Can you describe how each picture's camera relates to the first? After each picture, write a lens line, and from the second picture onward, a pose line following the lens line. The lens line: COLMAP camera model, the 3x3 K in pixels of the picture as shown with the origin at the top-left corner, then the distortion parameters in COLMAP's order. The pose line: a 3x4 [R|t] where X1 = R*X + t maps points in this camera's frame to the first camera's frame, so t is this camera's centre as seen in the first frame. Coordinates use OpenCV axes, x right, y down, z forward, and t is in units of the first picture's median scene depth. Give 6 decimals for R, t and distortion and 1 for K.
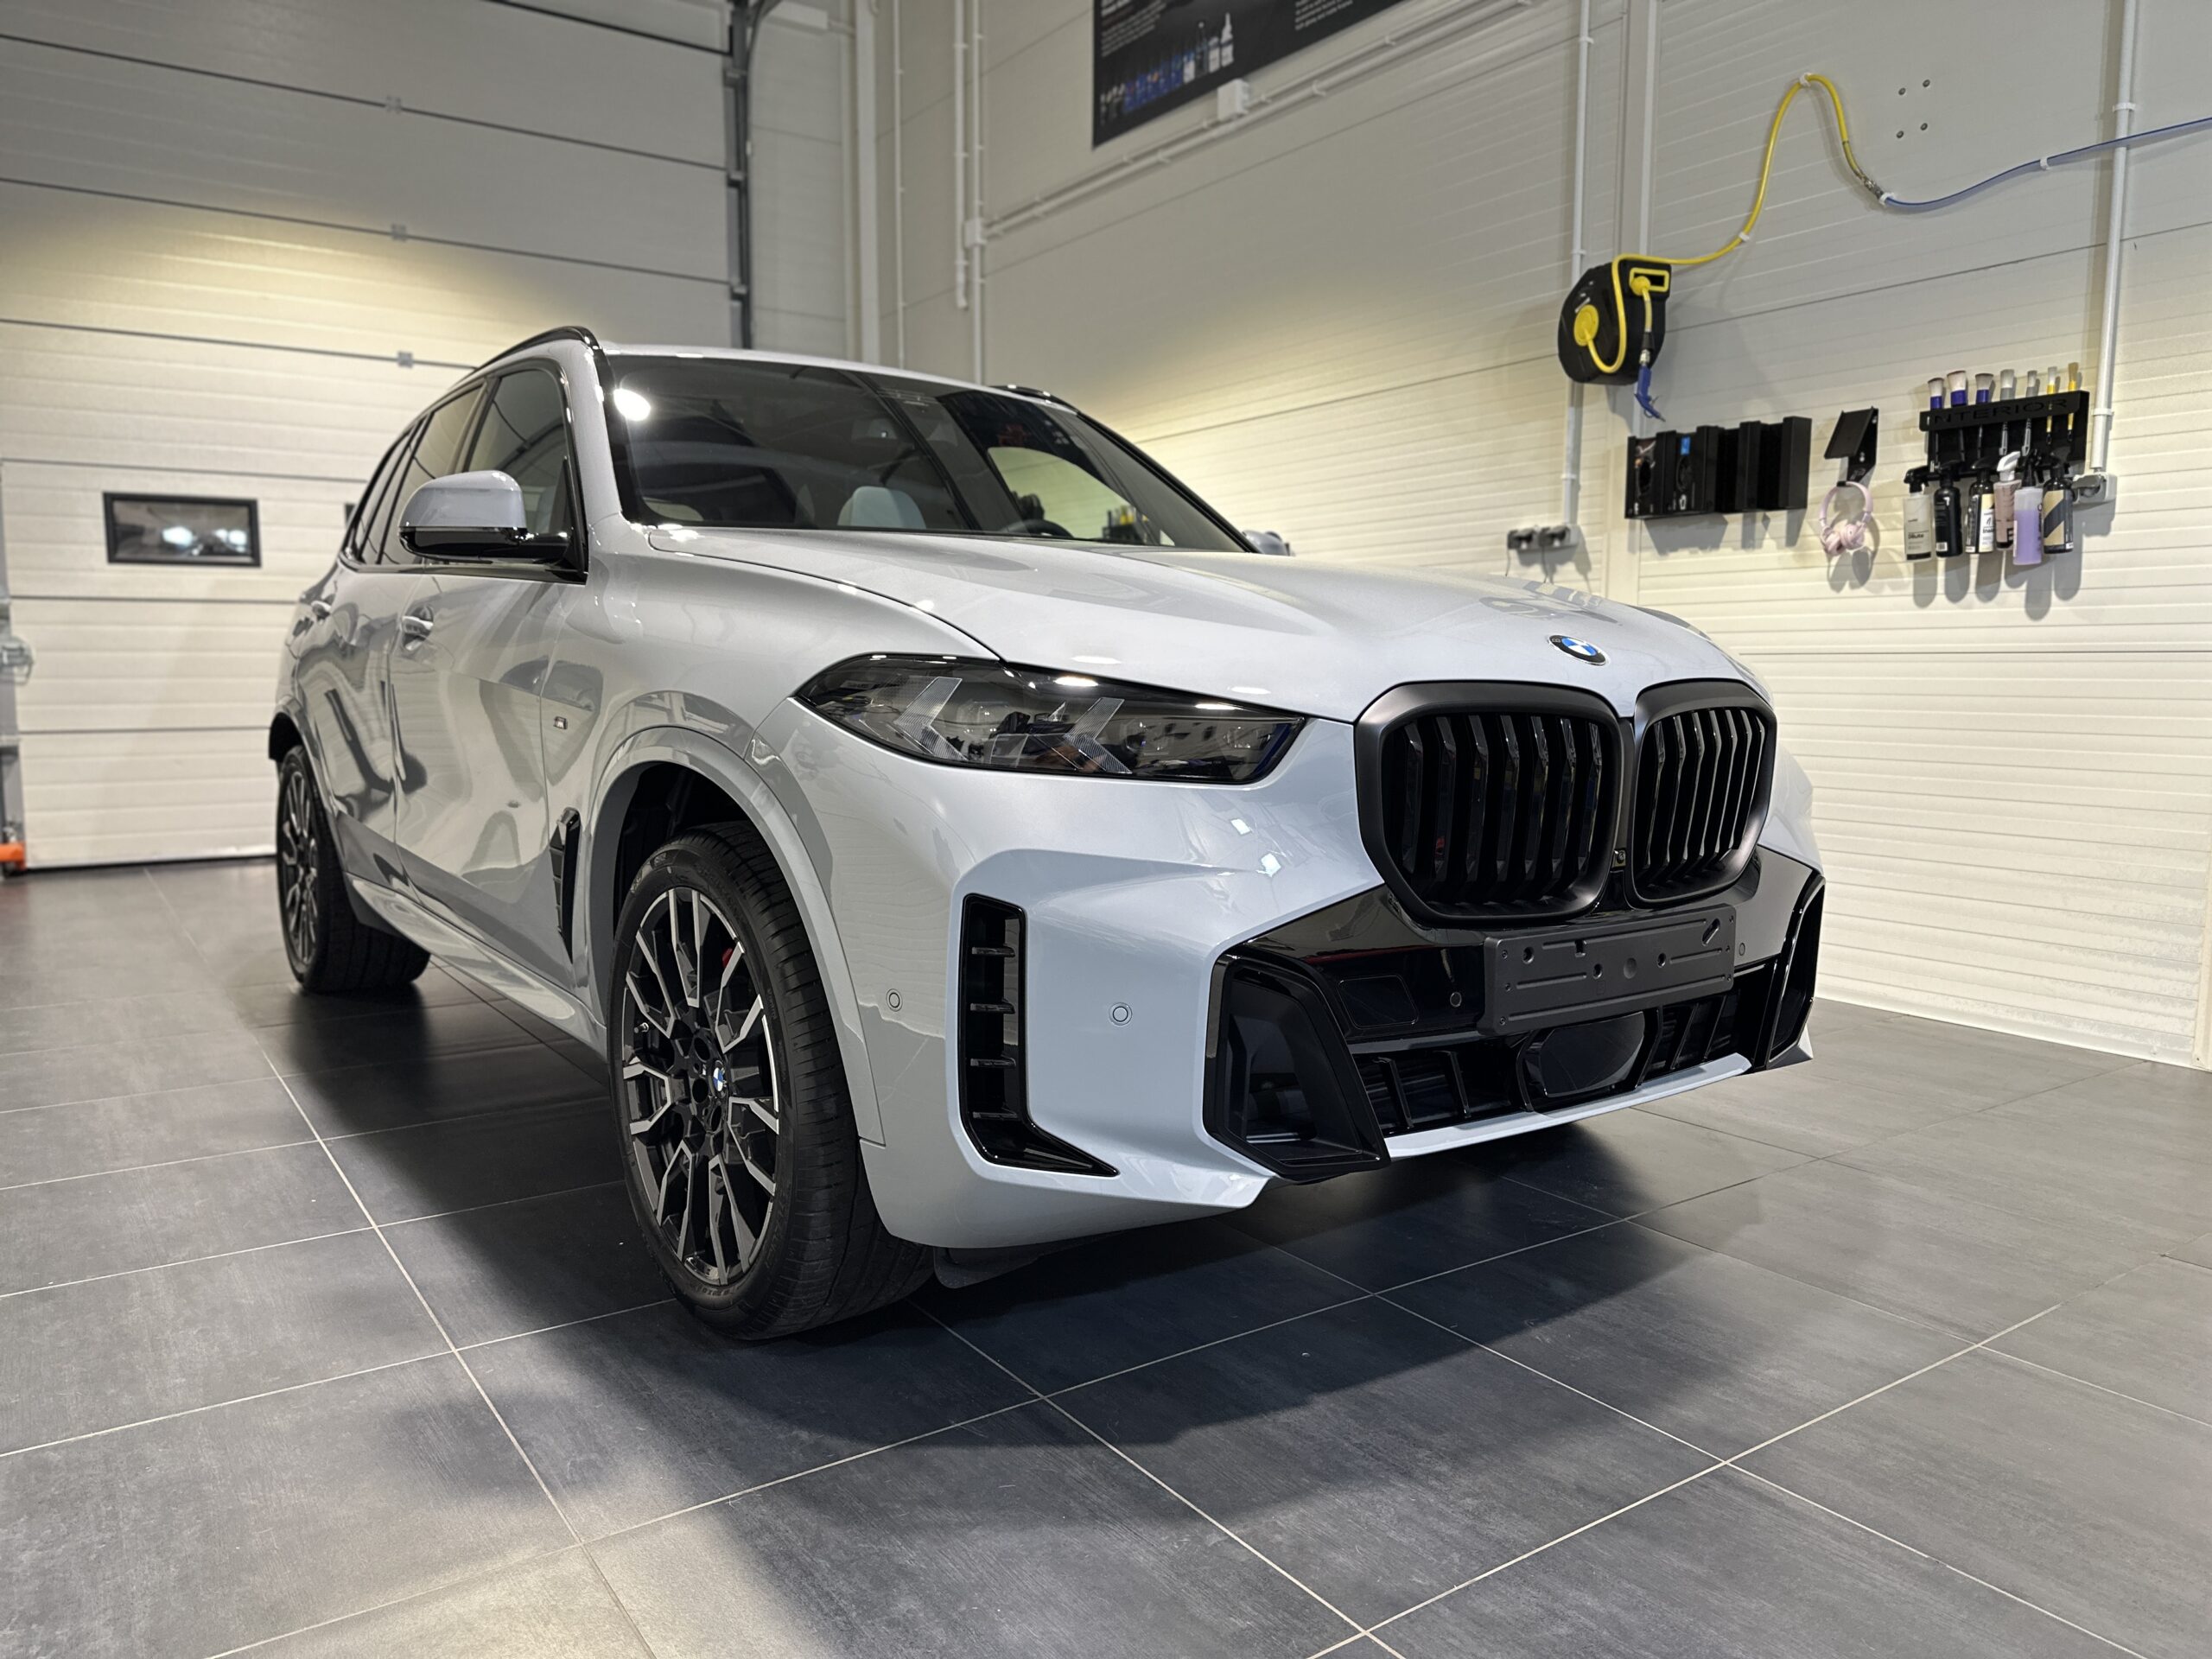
lens RADIAL K [[1544.0, 0, 1091.5], [0, 1544.0, 861.9], [0, 0, 1]] dist [-0.008768, -0.005485]
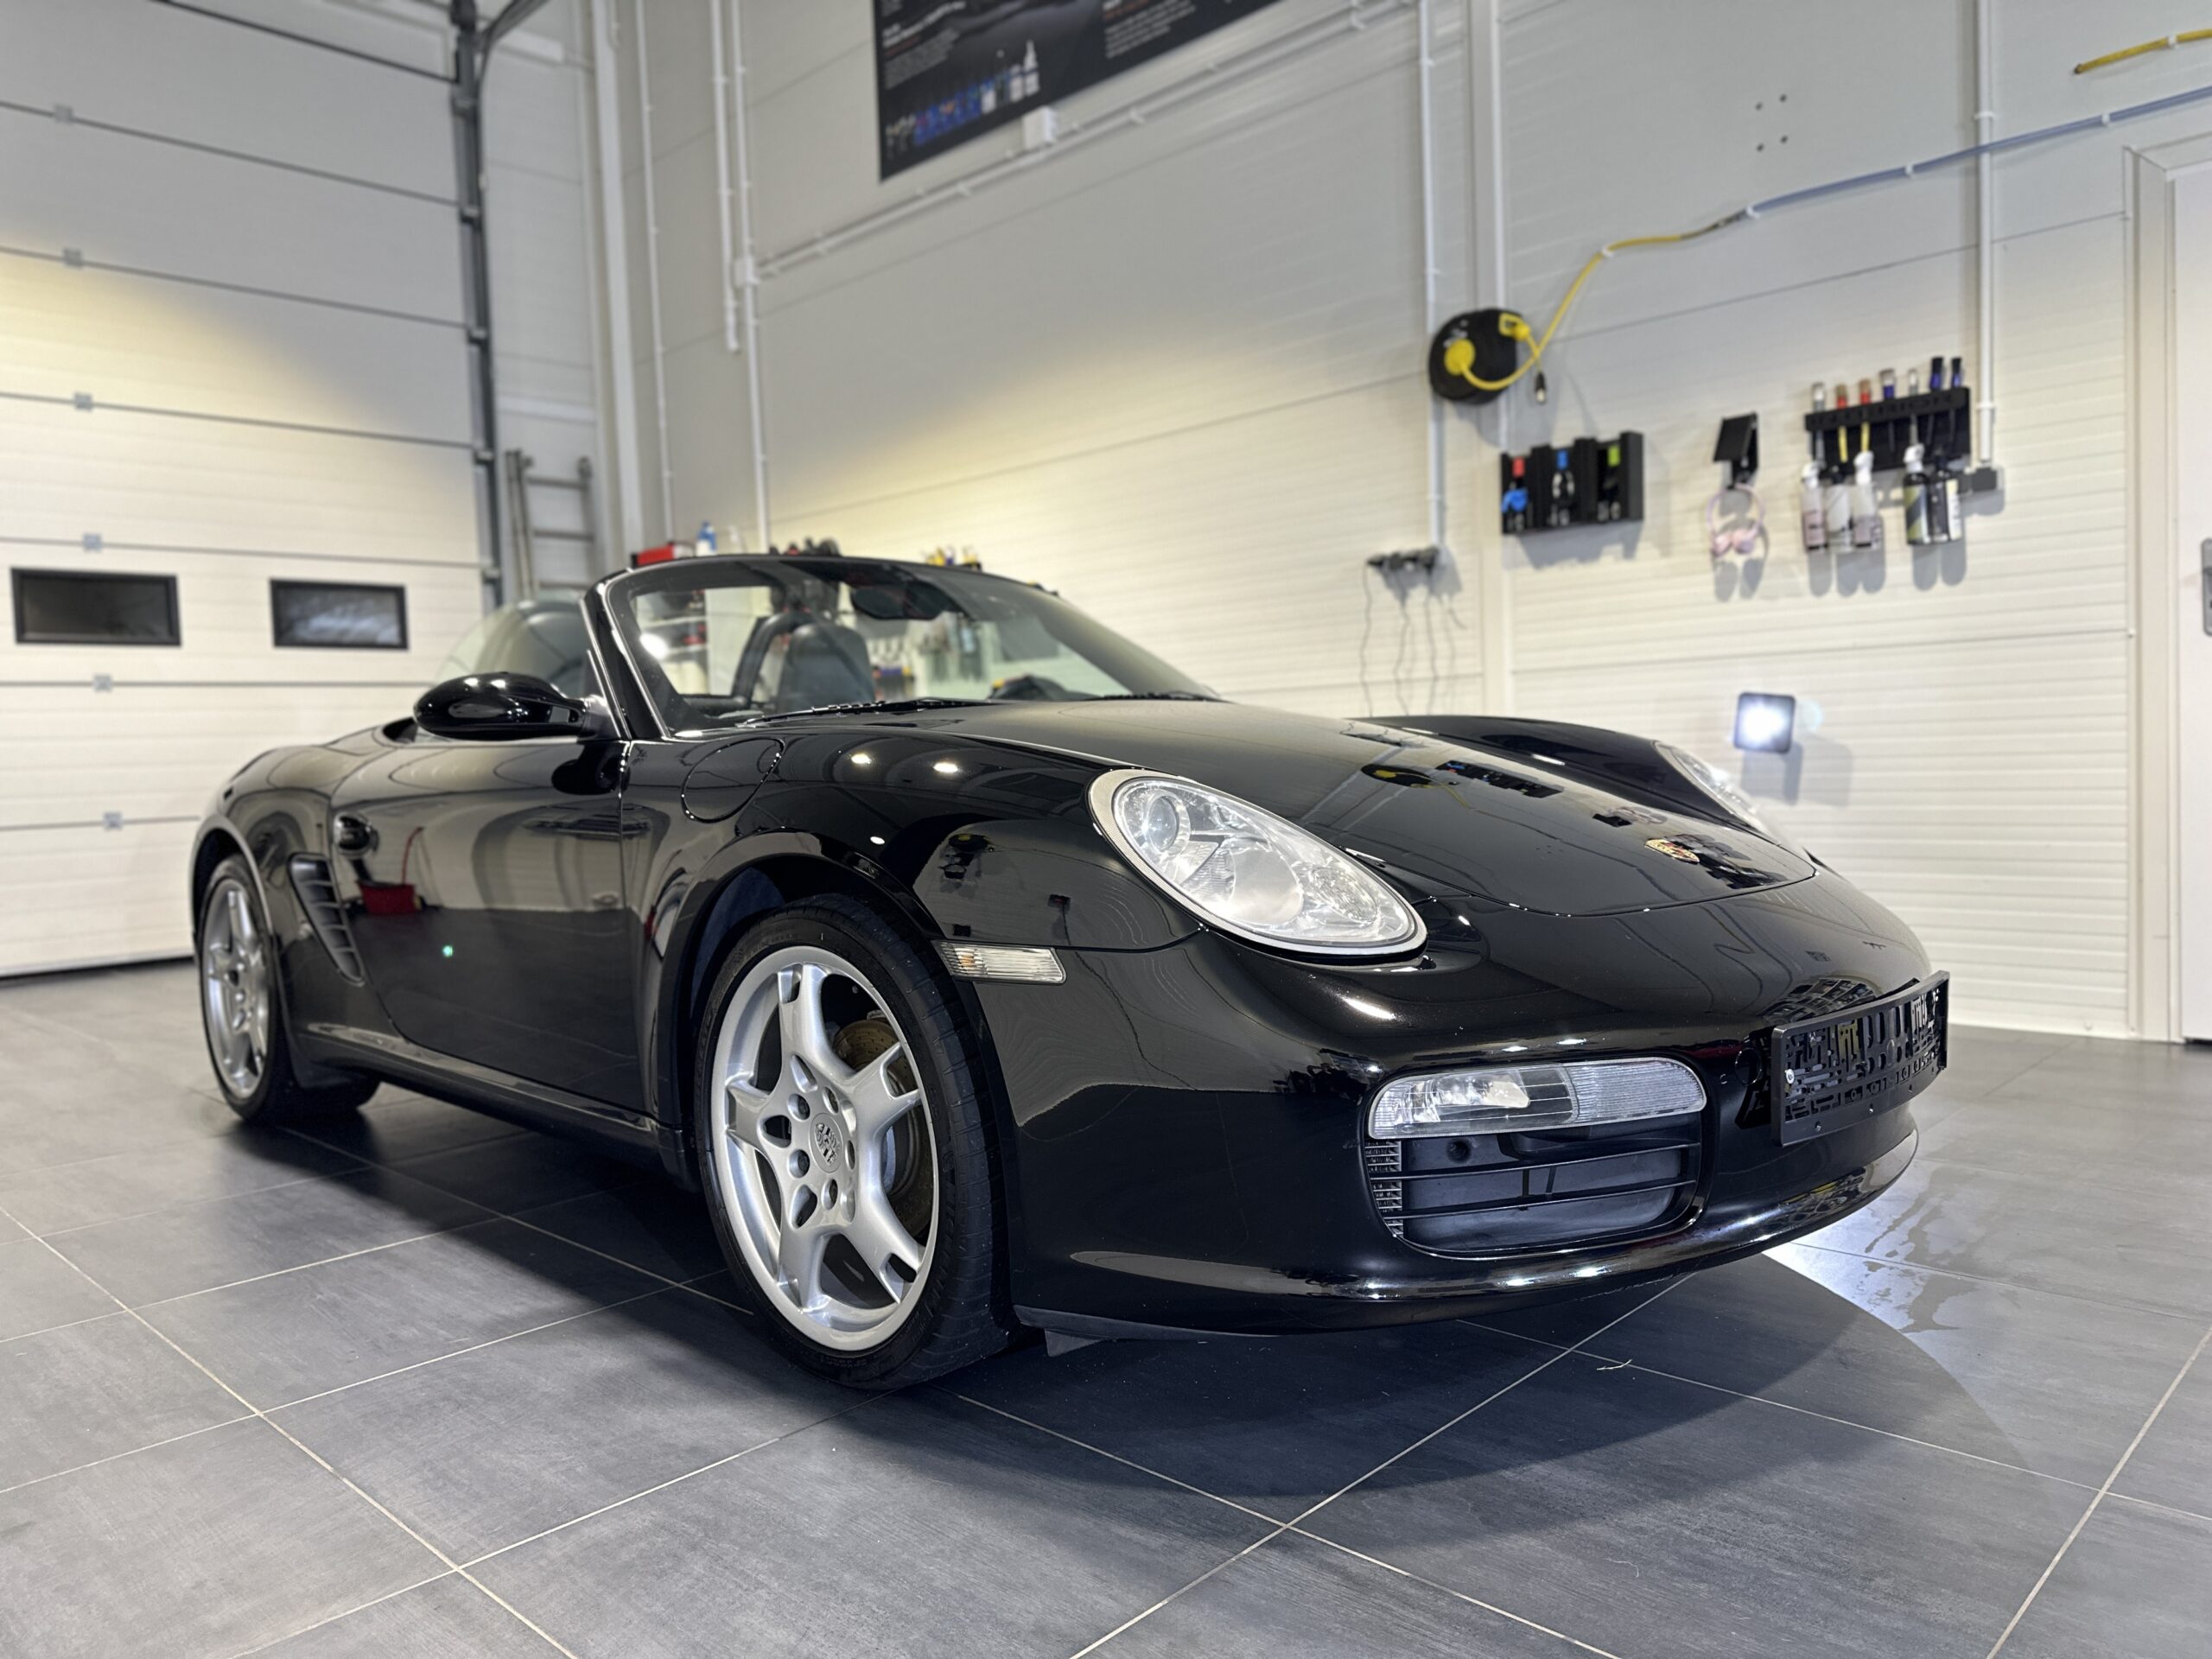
lens RADIAL K [[1554.6, 0, 1097.4], [0, 1554.6, 843.7], [0, 0, 1]] dist [-0.005945, -0.004326]
pose [[0.979972, -0.051508, 0.192360, -0.081714], [0.064205, 0.996109, -0.060363, 0.013593], [-0.188502, 0.071505, 0.979466, 0.068402]]
